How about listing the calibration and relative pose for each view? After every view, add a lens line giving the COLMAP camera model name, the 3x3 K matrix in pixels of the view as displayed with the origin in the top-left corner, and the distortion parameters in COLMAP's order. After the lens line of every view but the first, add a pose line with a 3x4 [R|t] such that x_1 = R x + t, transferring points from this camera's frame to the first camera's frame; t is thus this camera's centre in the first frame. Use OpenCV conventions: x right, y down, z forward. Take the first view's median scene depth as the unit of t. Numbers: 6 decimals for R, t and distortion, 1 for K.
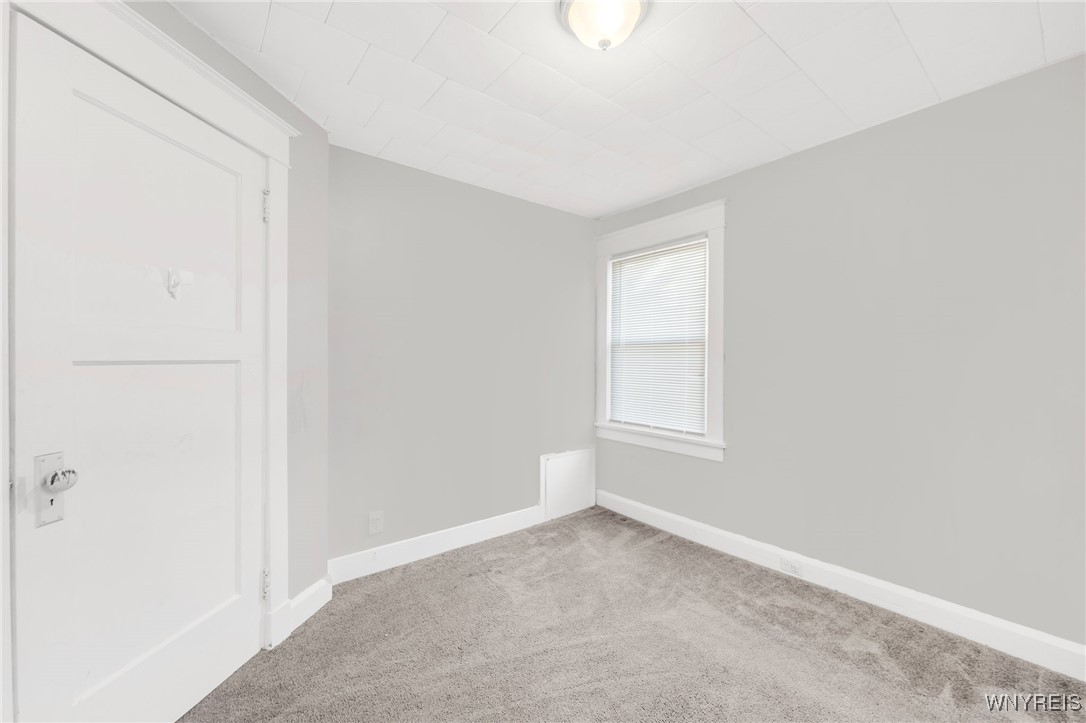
lens RADIAL K [[435.1, 0, 546.3], [0, 435.1, 360.5], [0, 0, 1]] dist [0.001050, -0.000271]
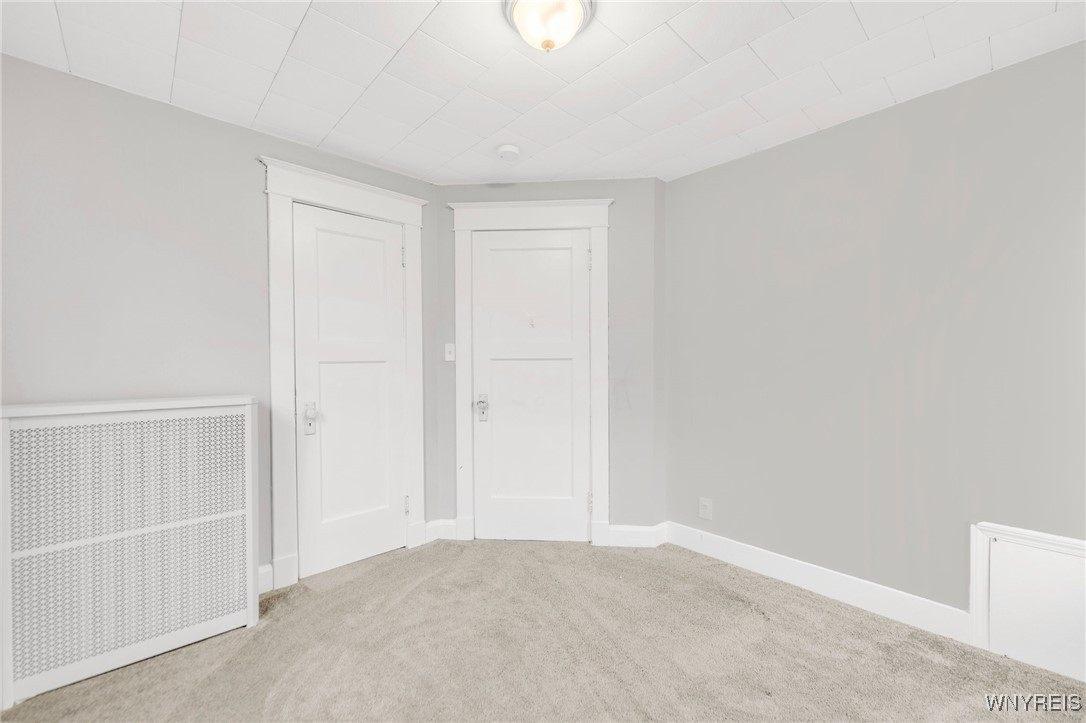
lens RADIAL K [[435.1, 0, 538.8], [0, 435.1, 360.4], [0, 0, 1]] dist [0.001050, -0.000271]
pose [[0.075694, 0.000280, -0.997131, 0.588550], [-0.001325, 0.999999, 0.000180, 0.004535], [0.997130, 0.001308, 0.075694, 0.456361]]
